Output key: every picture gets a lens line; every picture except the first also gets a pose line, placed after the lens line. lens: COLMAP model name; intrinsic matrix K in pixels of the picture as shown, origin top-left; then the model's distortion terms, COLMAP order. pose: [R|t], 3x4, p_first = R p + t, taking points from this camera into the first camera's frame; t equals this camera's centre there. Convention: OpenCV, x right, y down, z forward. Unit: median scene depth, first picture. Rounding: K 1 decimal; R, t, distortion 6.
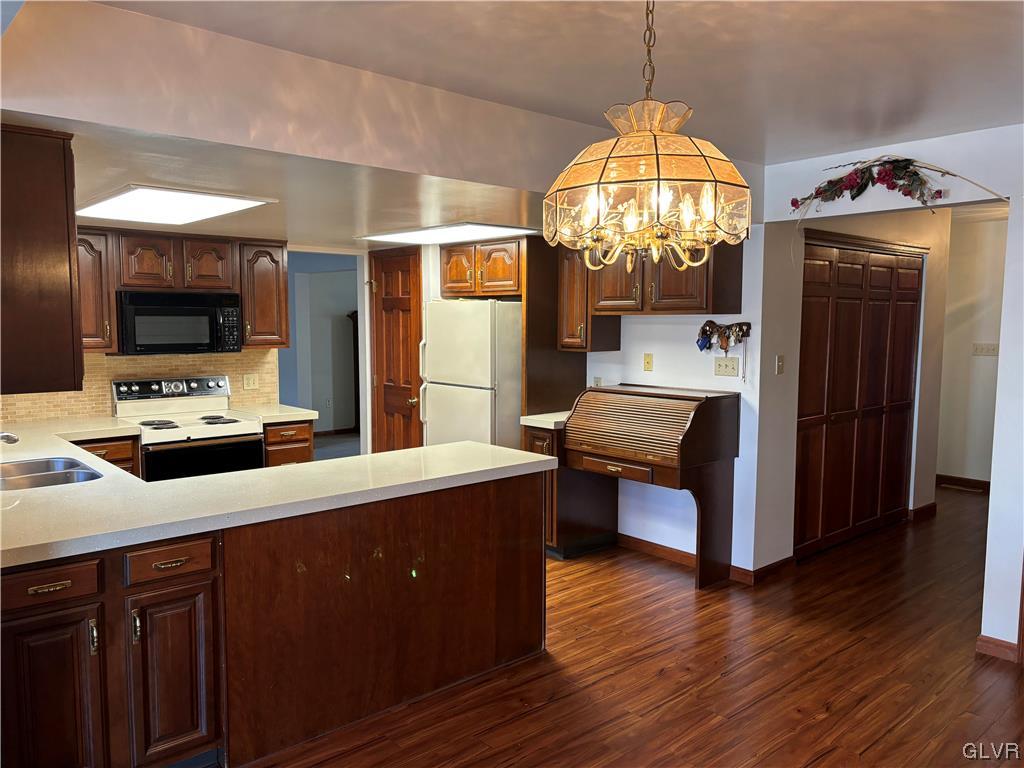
lens RADIAL K [[778.5, 0, 511.1], [0, 778.5, 391.7], [0, 0, 1]] dist [0.048603, -0.017754]
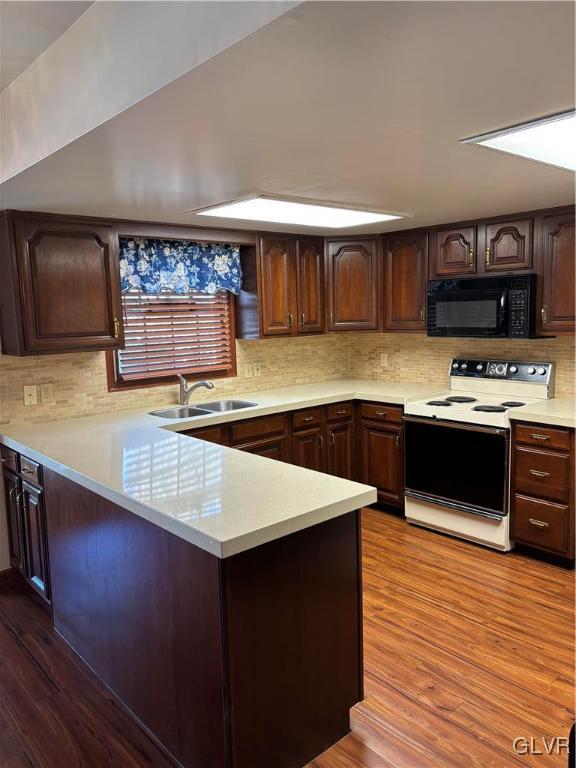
lens RADIAL K [[583.9, 0, 283.1], [0, 583.9, 380.3], [0, 0, 1]] dist [0.048603, -0.017754]
pose [[-0.013725, 0.120517, -0.992616, 0.368549], [-0.064332, 0.990547, 0.121155, -0.071522], [0.997834, 0.065520, -0.005843, 0.773618]]
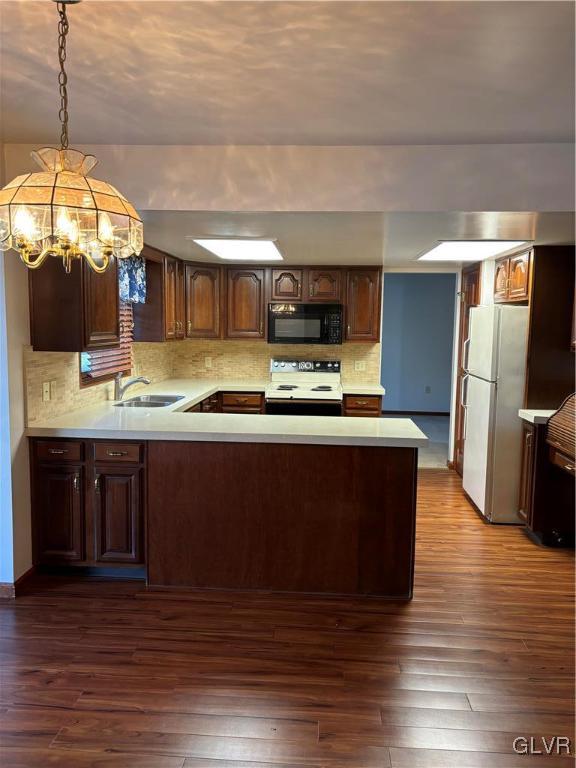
lens RADIAL K [[583.9, 0, 290.5], [0, 583.9, 383.4], [0, 0, 1]] dist [0.048603, -0.017754]
pose [[0.705767, 0.080639, -0.703840, 0.387641], [-0.080653, 0.996187, 0.033259, -0.006768], [0.703838, 0.033294, 0.709580, 0.173150]]
